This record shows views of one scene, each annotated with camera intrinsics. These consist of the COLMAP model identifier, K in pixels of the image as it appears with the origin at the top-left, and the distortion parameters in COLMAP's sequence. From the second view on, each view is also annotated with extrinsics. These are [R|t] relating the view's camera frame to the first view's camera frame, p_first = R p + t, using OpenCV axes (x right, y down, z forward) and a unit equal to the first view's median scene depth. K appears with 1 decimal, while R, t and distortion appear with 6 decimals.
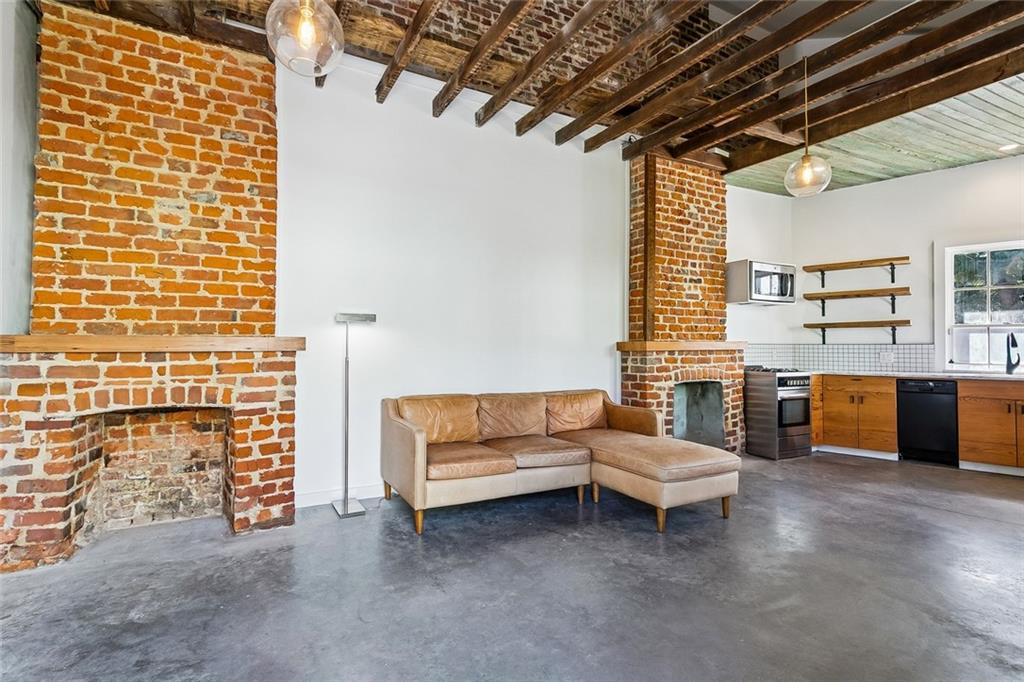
lens RADIAL K [[512.4, 0, 510.4], [0, 512.4, 338.8], [0, 0, 1]] dist [-0.002844, -0.000244]
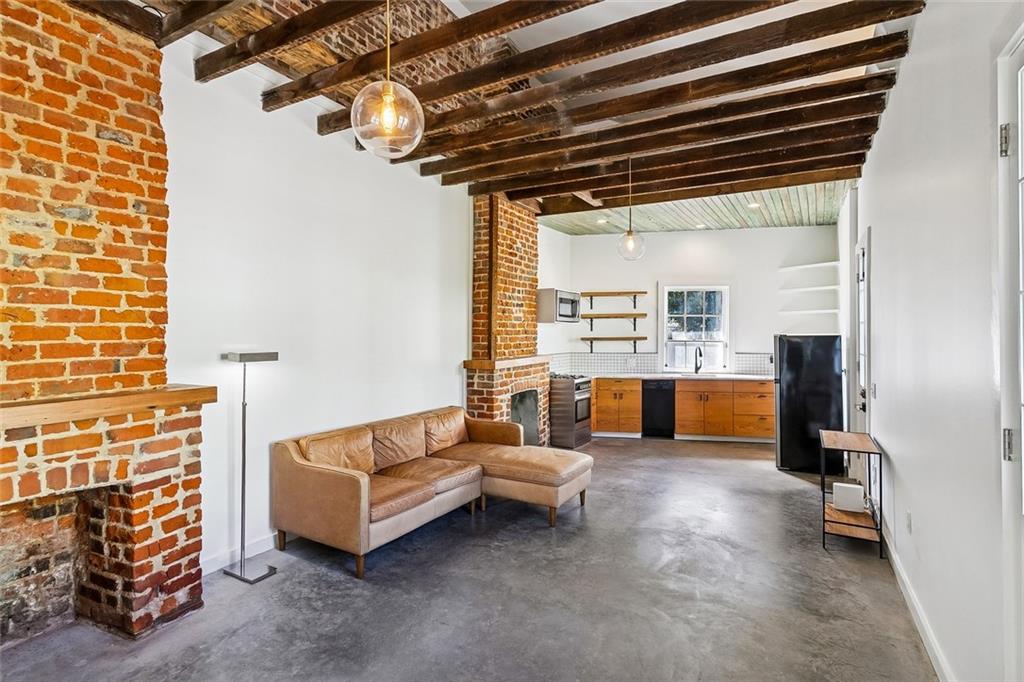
lens RADIAL K [[512.4, 0, 538.5], [0, 512.4, 332.5], [0, 0, 1]] dist [-0.002844, -0.000244]
pose [[0.834140, 0.002554, 0.551547, -0.412040], [-0.012158, 0.999831, 0.013757, -0.109545], [-0.551419, -0.018181, 0.834030, -0.015544]]
